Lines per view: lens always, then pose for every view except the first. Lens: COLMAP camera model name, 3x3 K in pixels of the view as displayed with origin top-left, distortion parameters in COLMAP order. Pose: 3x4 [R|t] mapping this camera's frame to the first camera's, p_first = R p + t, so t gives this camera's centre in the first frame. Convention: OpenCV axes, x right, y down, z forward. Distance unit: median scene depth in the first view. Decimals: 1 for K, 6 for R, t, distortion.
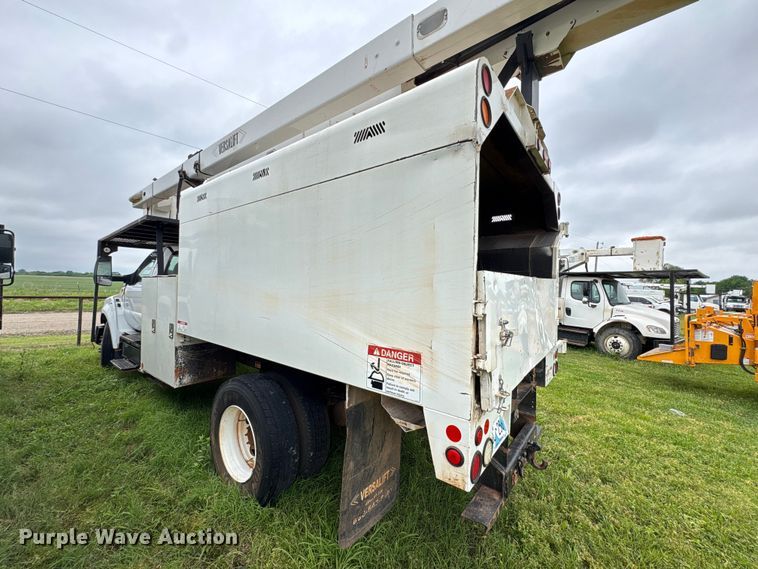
lens RADIAL K [[301.3, 0, 378.5], [0, 301.3, 284.9], [0, 0, 1]] dist [0.001521, -0.000598]
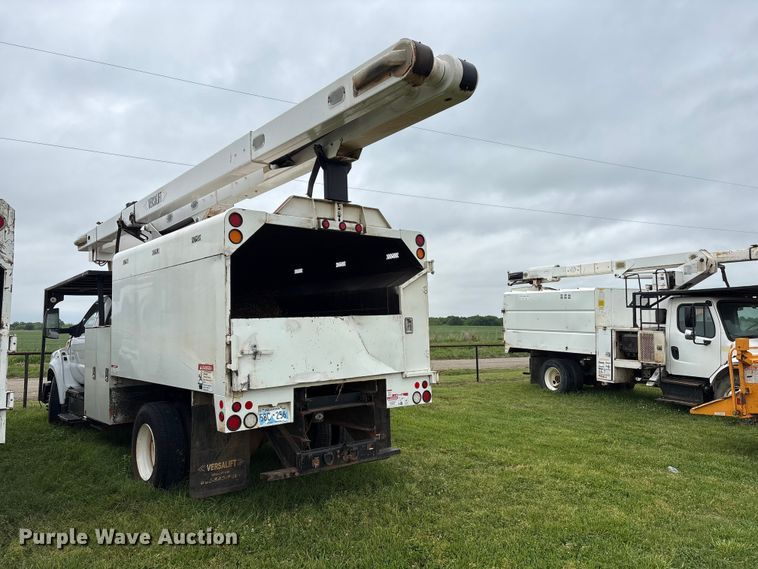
lens RADIAL K [[572.5, 0, 378.2], [0, 572.5, 283.4], [0, 0, 1]] dist [0.050418, -0.030824]
pose [[0.976566, -0.058732, -0.207051, 0.555811], [0.044191, 0.996266, -0.074176, 0.011195], [0.210634, 0.063288, 0.975514, -0.662502]]
